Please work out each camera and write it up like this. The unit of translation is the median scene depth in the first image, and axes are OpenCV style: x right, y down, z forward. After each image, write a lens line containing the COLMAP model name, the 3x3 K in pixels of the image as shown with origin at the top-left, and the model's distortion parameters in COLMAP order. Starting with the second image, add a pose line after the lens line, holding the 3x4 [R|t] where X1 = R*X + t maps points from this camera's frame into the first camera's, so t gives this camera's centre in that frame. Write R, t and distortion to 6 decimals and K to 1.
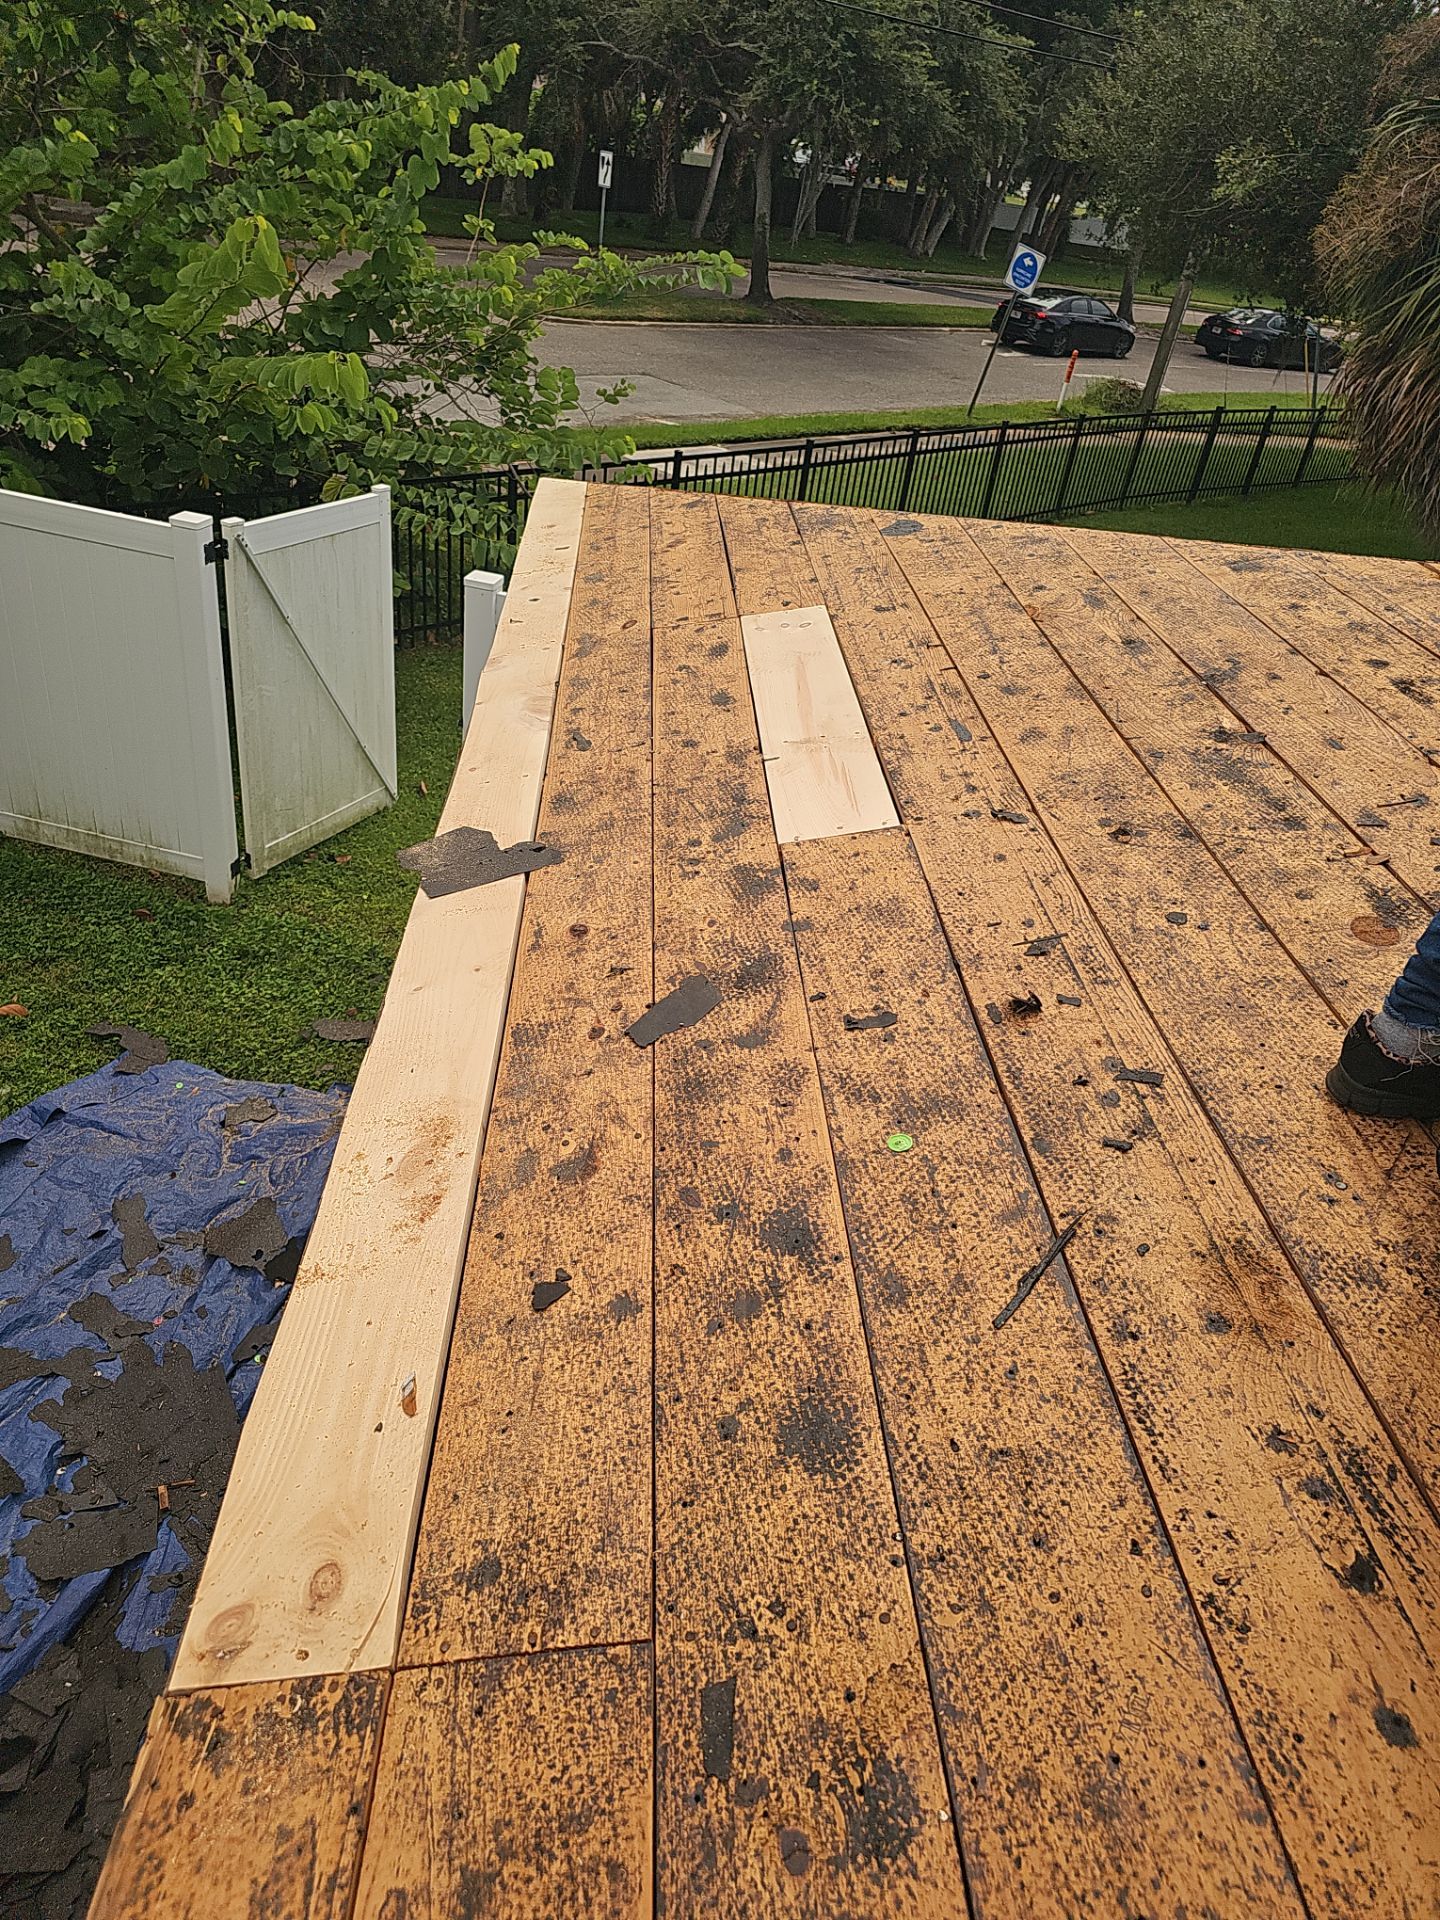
lens RADIAL K [[1261.6, 0, 720.0], [0, 1261.6, 960.0], [0, 0, 1]] dist [0.081651, -0.069377]
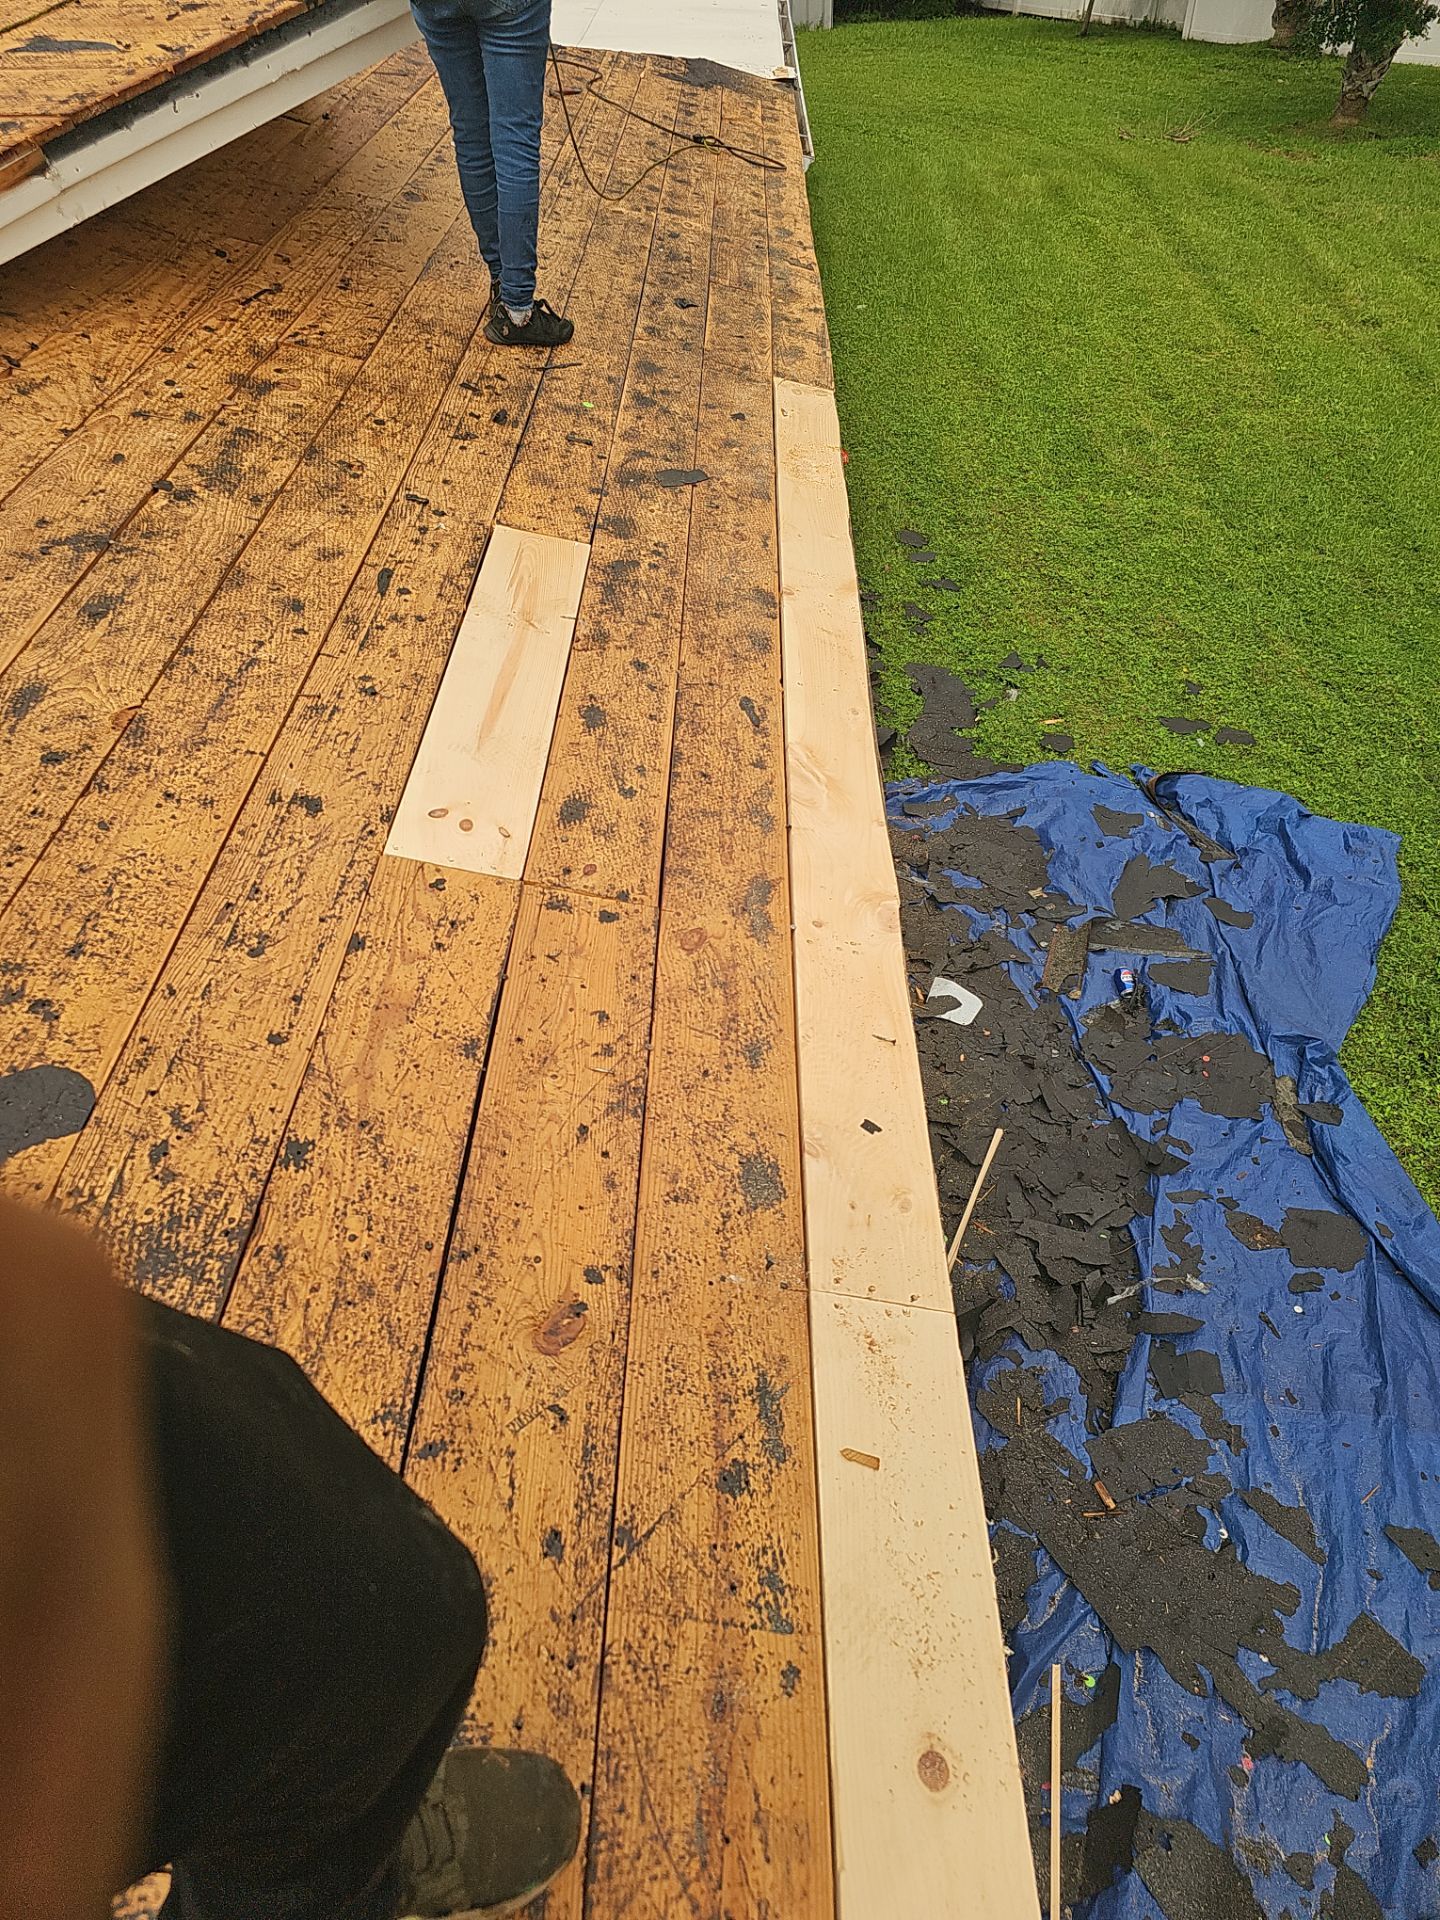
lens RADIAL K [[1261.6, 0, 720.0], [0, 1261.6, 960.0], [0, 0, 1]] dist [0.081651, -0.069377]
pose [[-0.992478, -0.119529, -0.026473, -0.090333], [-0.054555, 0.238223, 0.969677, -1.116738], [-0.109598, 0.963827, -0.242952, 1.500770]]
